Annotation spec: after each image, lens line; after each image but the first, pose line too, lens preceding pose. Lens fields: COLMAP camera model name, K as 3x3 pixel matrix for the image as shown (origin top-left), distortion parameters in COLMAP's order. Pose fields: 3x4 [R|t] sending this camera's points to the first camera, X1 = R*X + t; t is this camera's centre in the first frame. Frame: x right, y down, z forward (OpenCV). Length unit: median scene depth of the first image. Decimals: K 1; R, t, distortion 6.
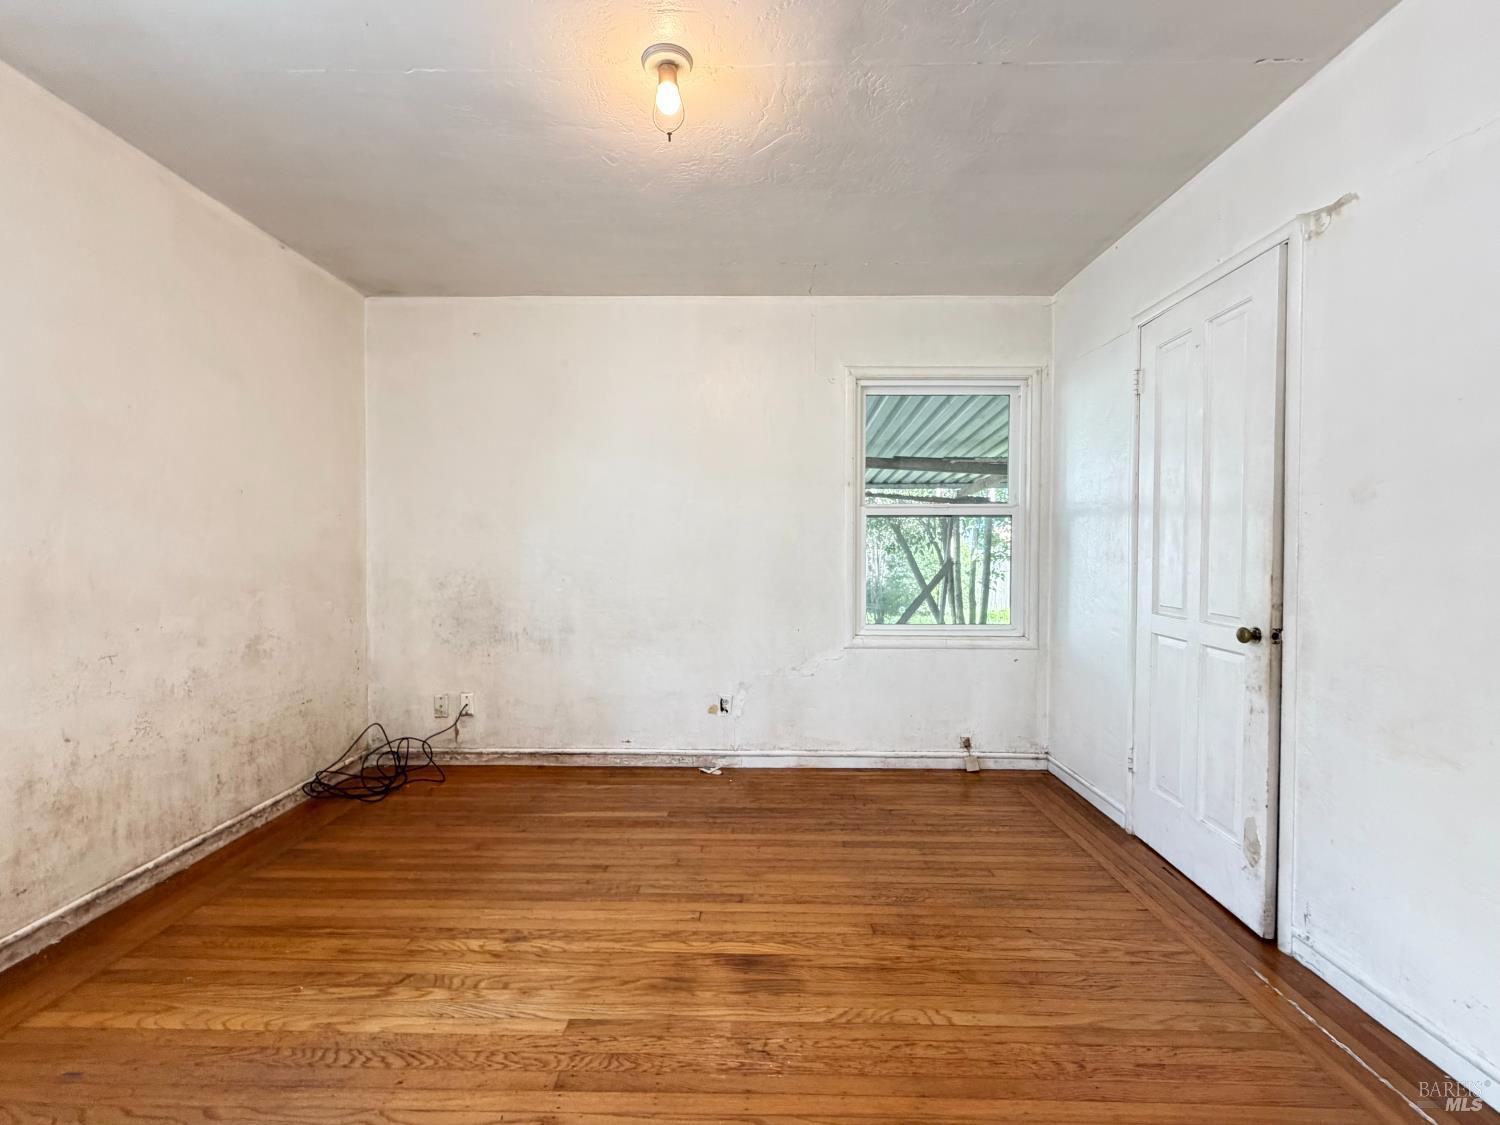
lens RADIAL K [[641.4, 0, 729.6], [0, 641.4, 567.7], [0, 0, 1]] dist [-0.002846, 0.000862]
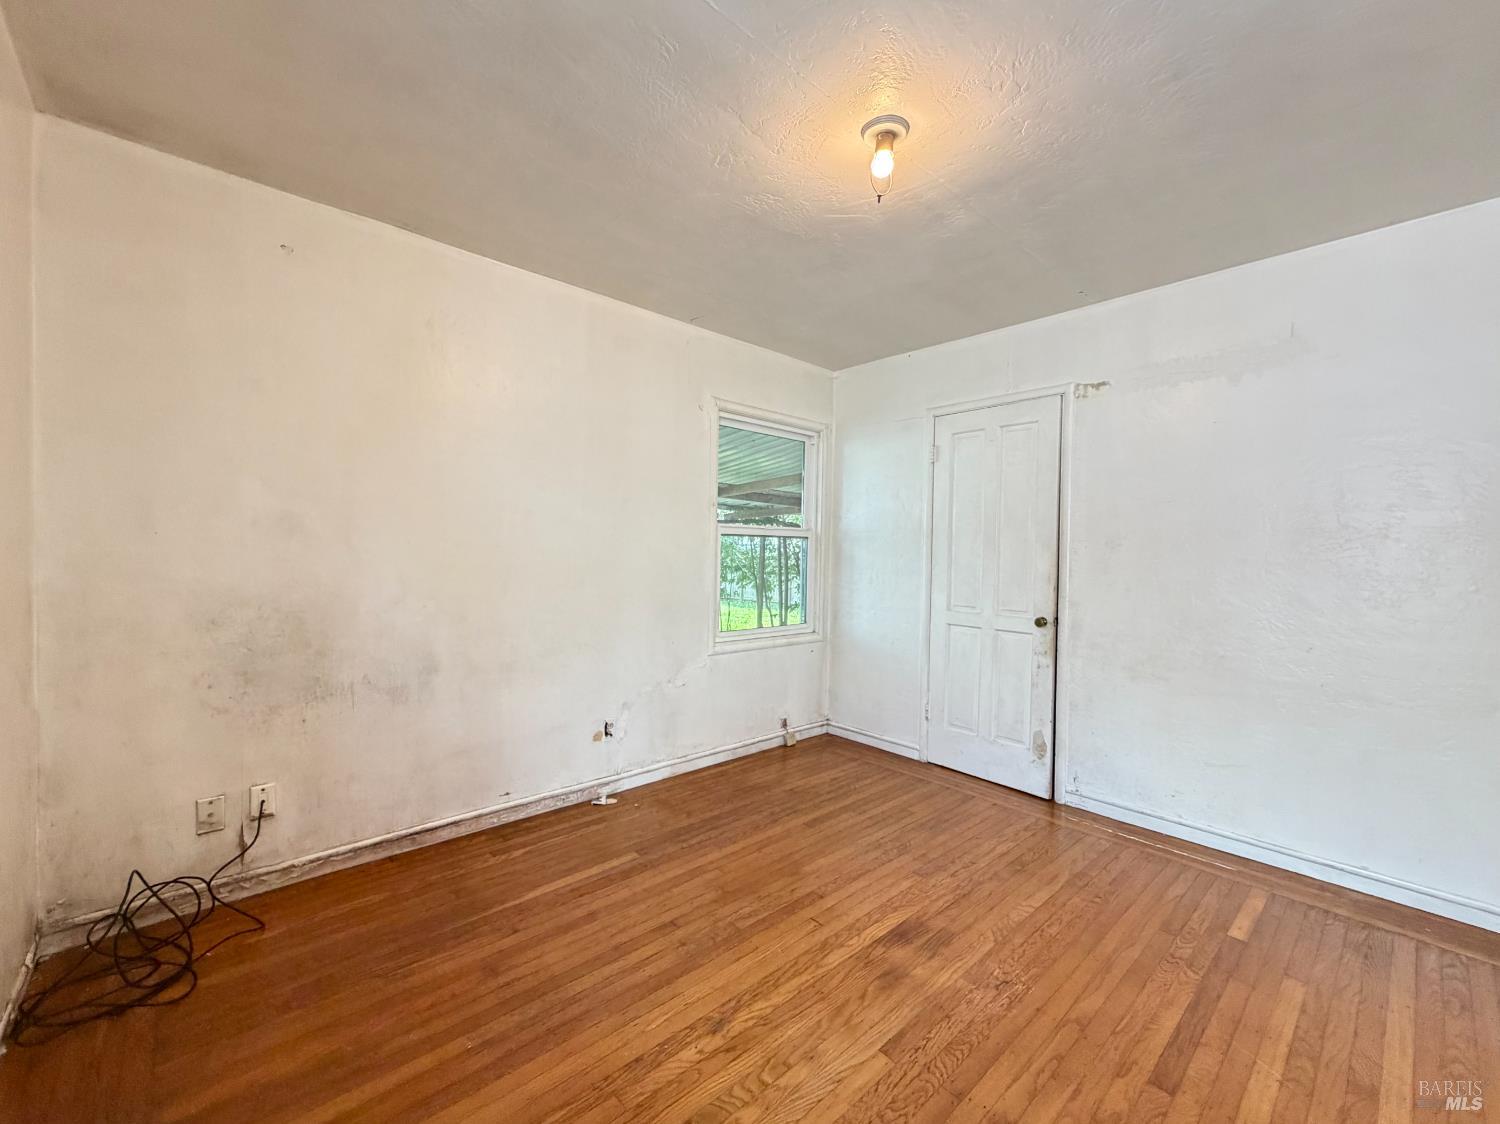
lens RADIAL K [[620.7, 0, 729.9], [0, 620.7, 566.4], [0, 0, 1]] dist [-0.000676, -0.000668]
pose [[0.730570, -0.007154, 0.682800, -0.679541], [0.005908, 0.999974, 0.004156, -0.039972], [-0.682812, 0.000998, 0.730593, 0.278364]]
